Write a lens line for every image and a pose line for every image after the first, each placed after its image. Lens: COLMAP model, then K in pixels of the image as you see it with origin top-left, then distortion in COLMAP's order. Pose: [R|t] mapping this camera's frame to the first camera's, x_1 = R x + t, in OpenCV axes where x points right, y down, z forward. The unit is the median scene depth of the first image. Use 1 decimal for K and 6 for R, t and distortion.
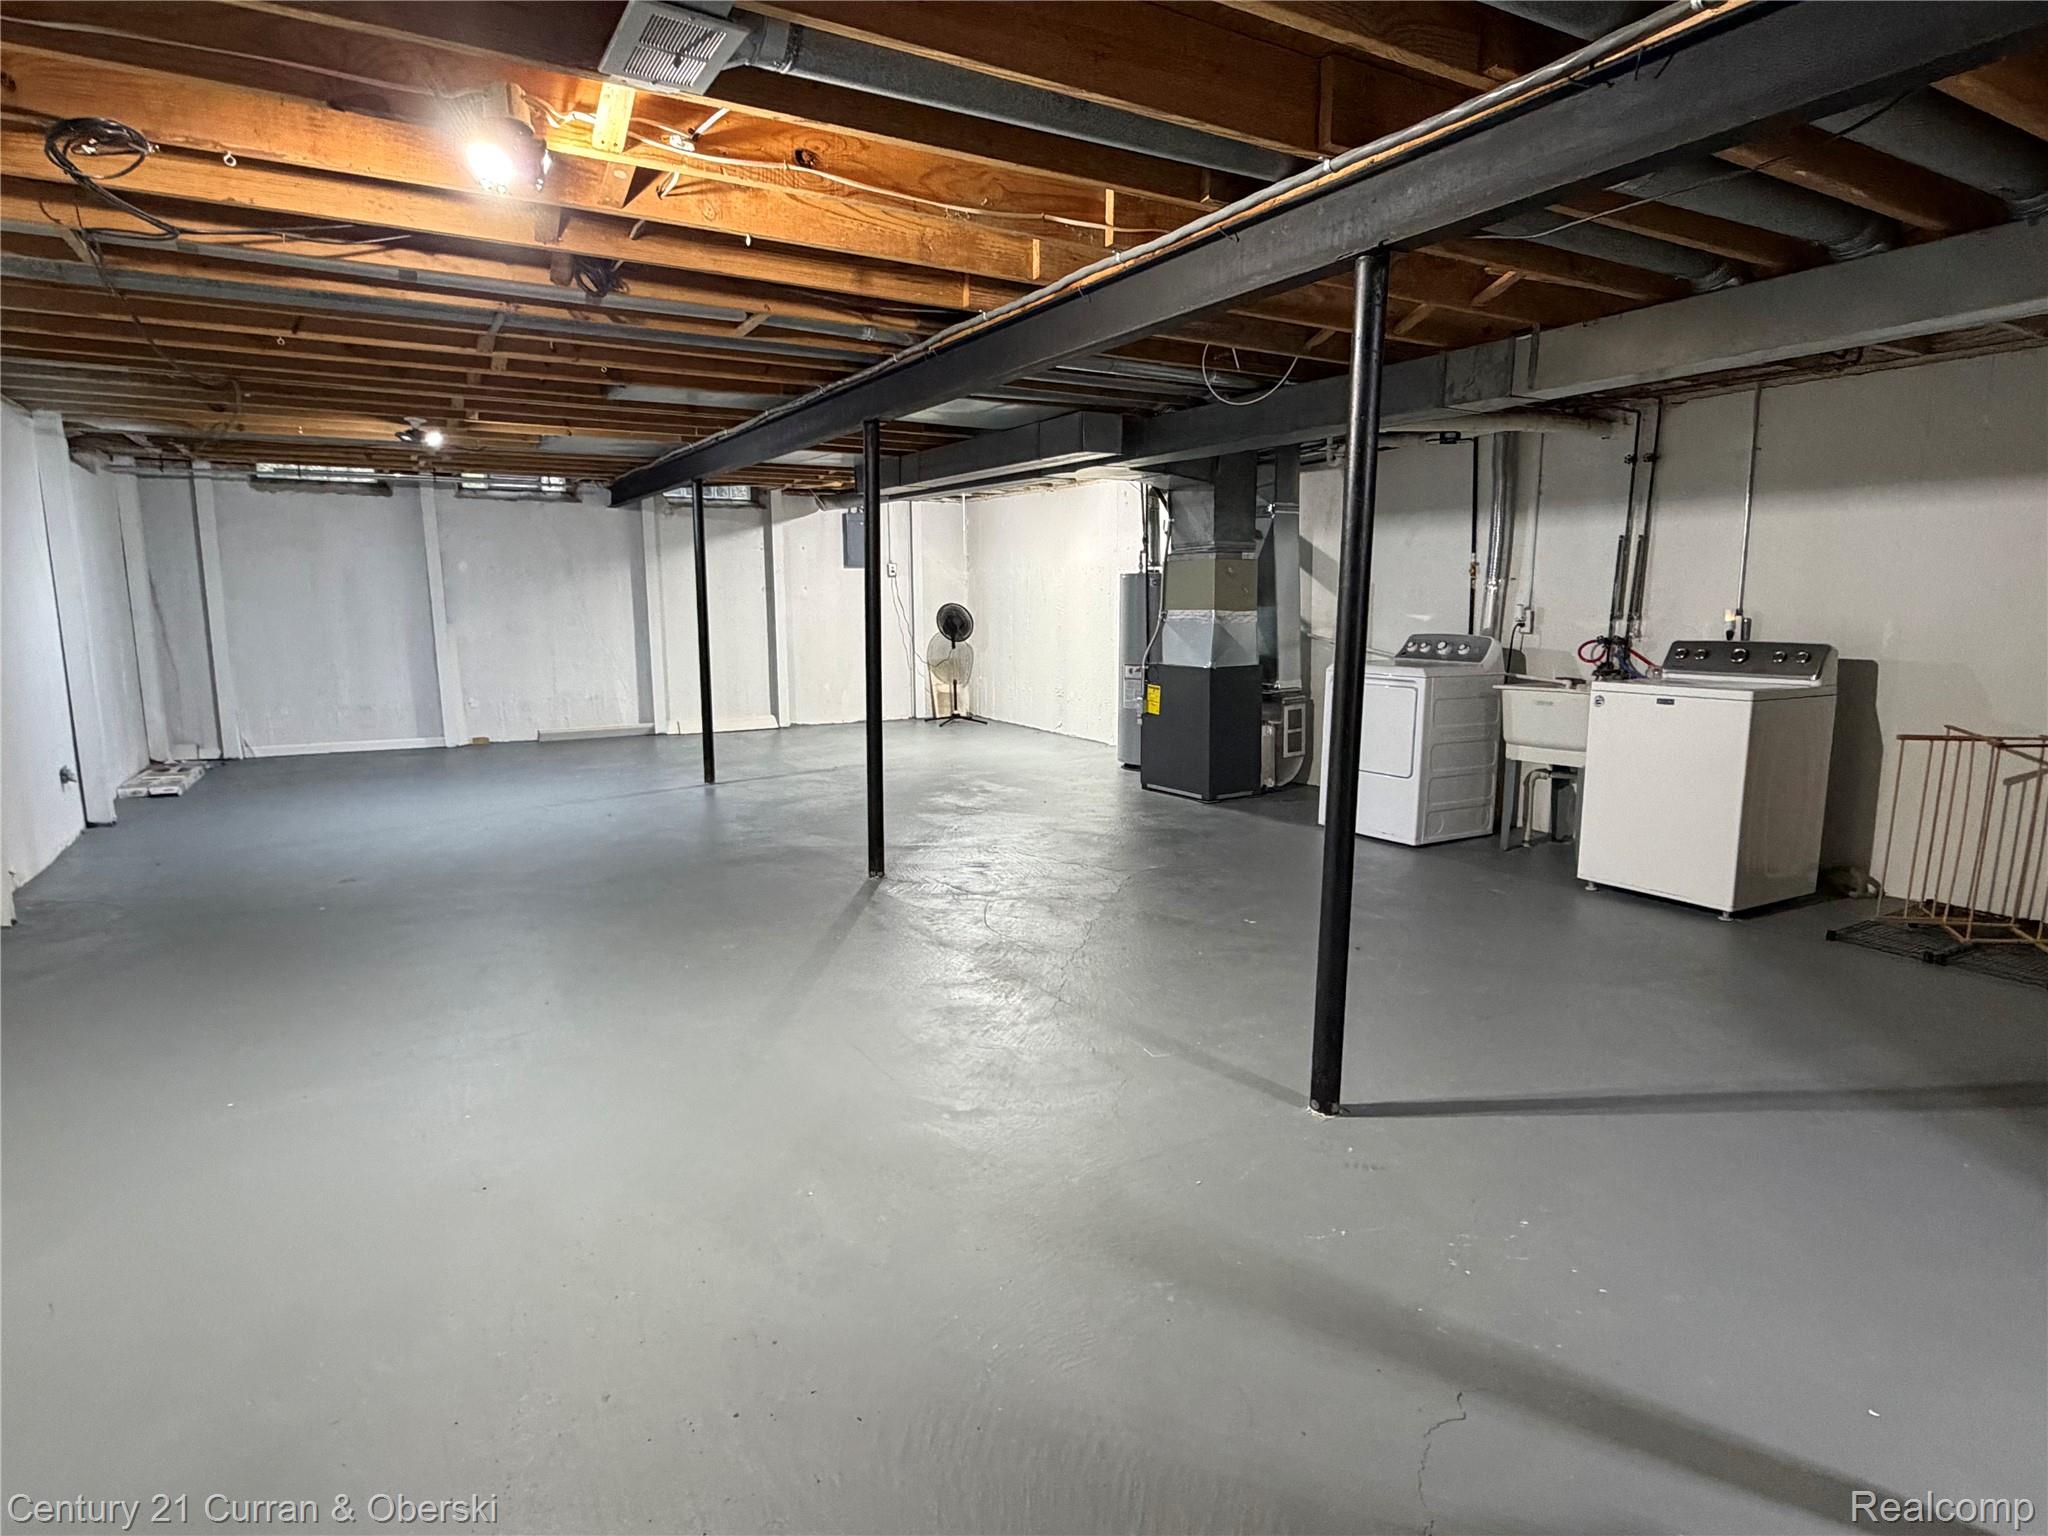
lens RADIAL K [[1130.0, 0, 1024.0], [0, 1130.0, 768.0], [0, 0, 1]] dist [-0.000527, 0.000017]
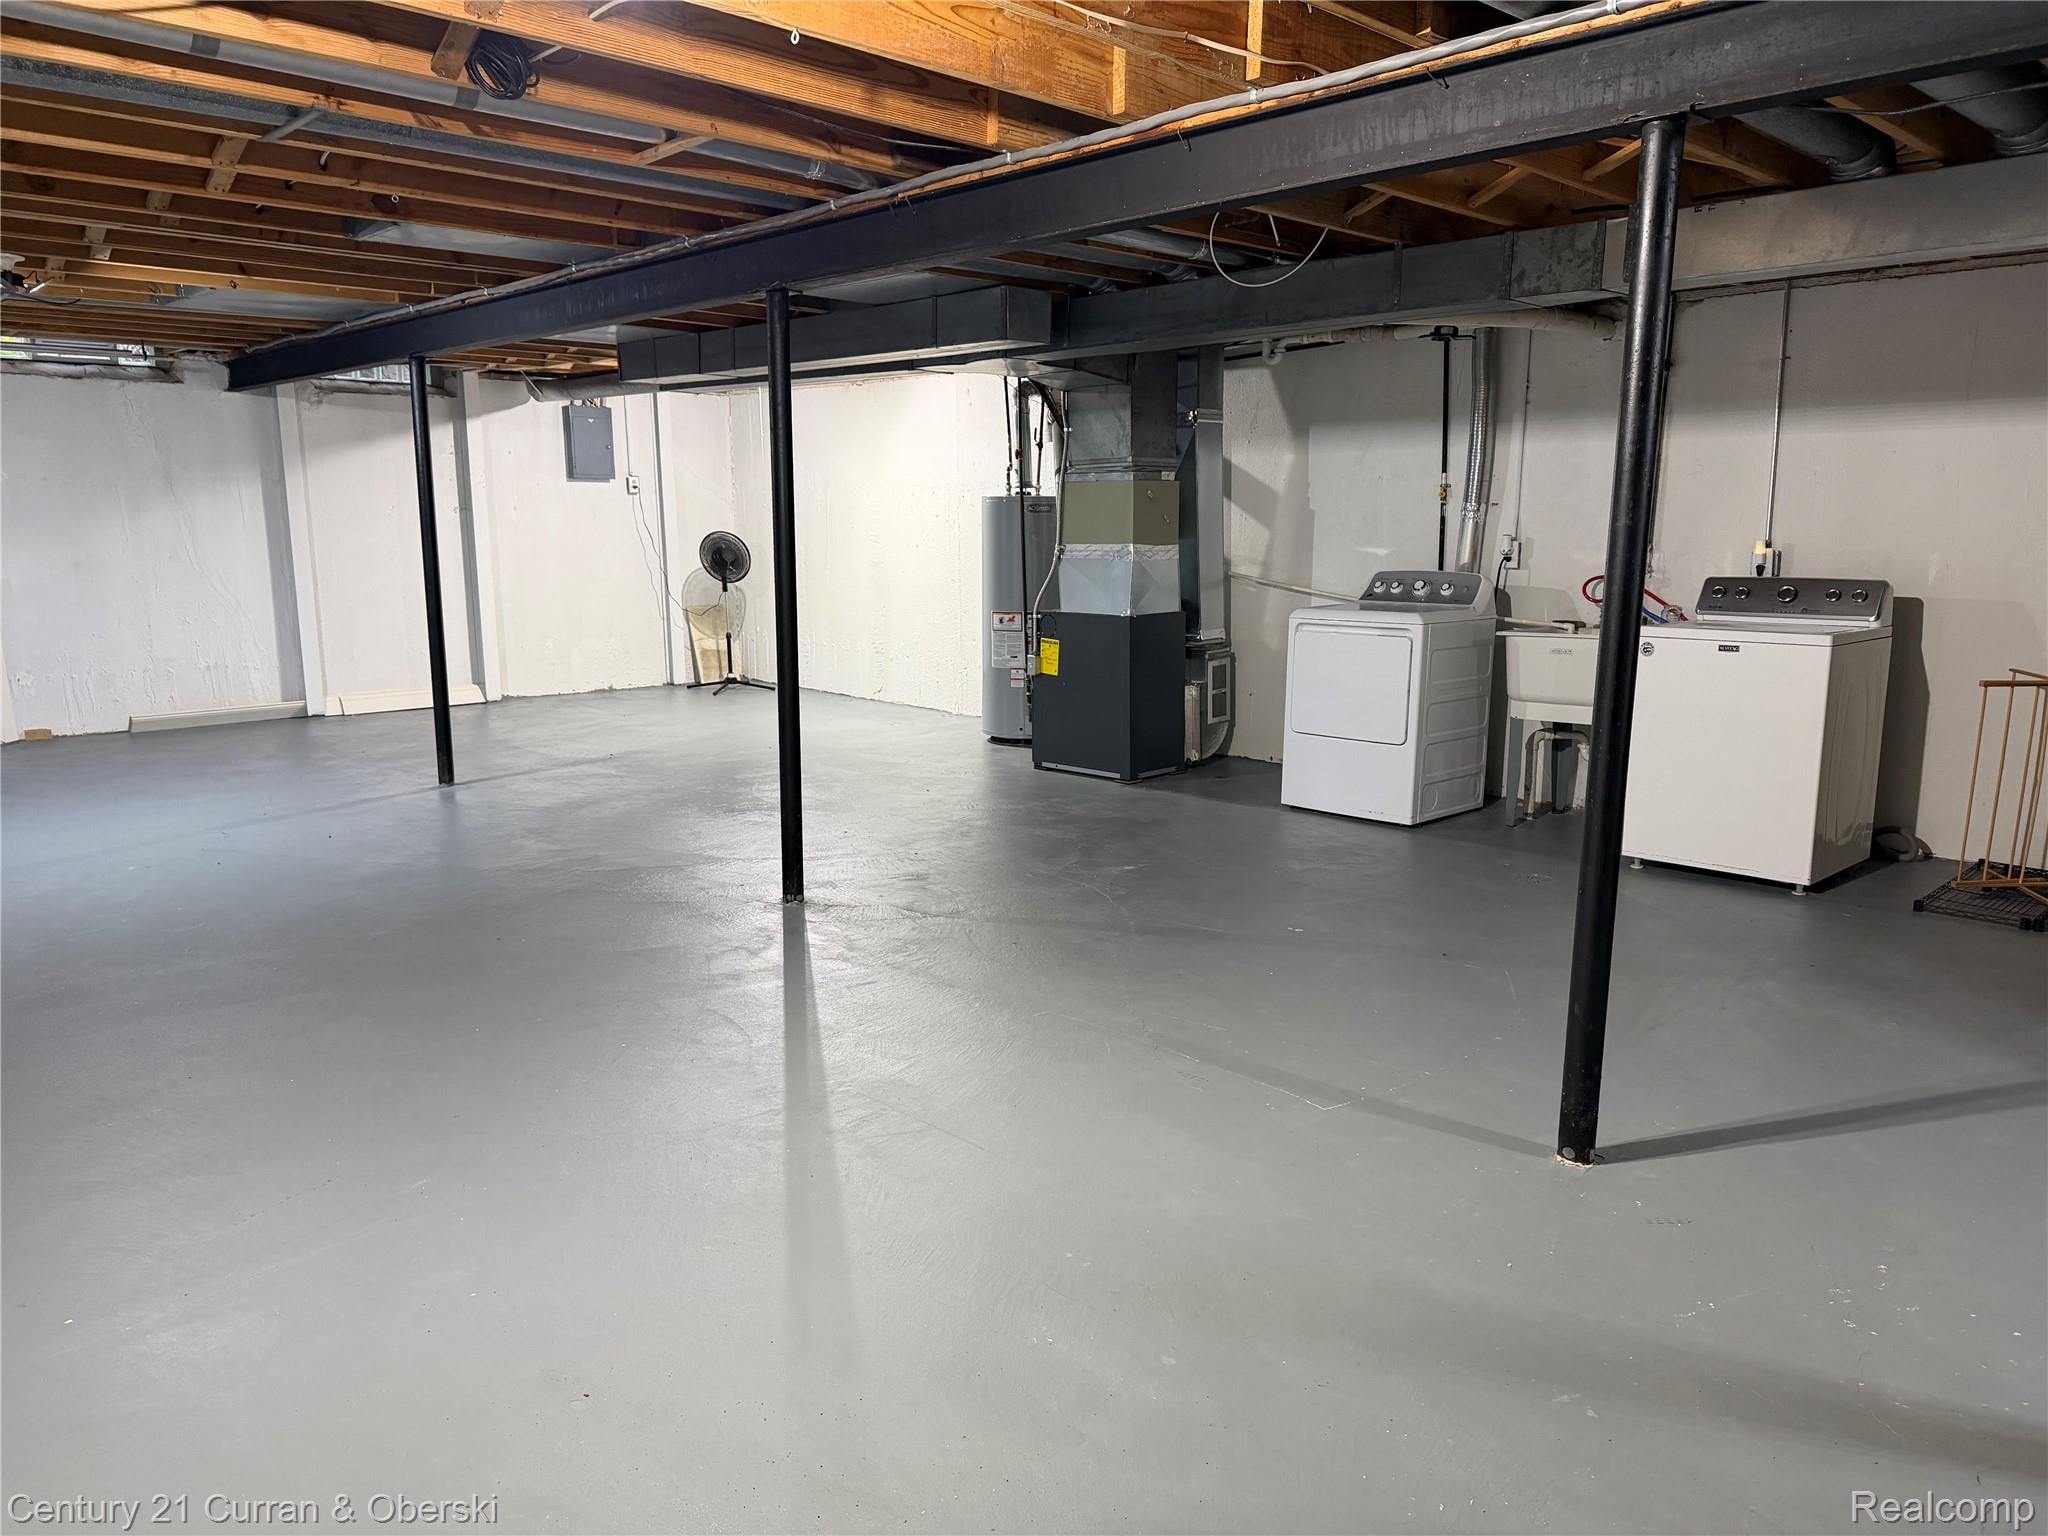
lens RADIAL K [[1426.8, 0, 1024.0], [0, 1426.8, 768.0], [0, 0, 1]] dist [0.080085, -0.111462]
pose [[0.971560, -0.039204, 0.233528, -0.173560], [0.033762, 0.999058, 0.027259, -0.012203], [-0.234376, -0.018599, 0.971968, 0.034223]]
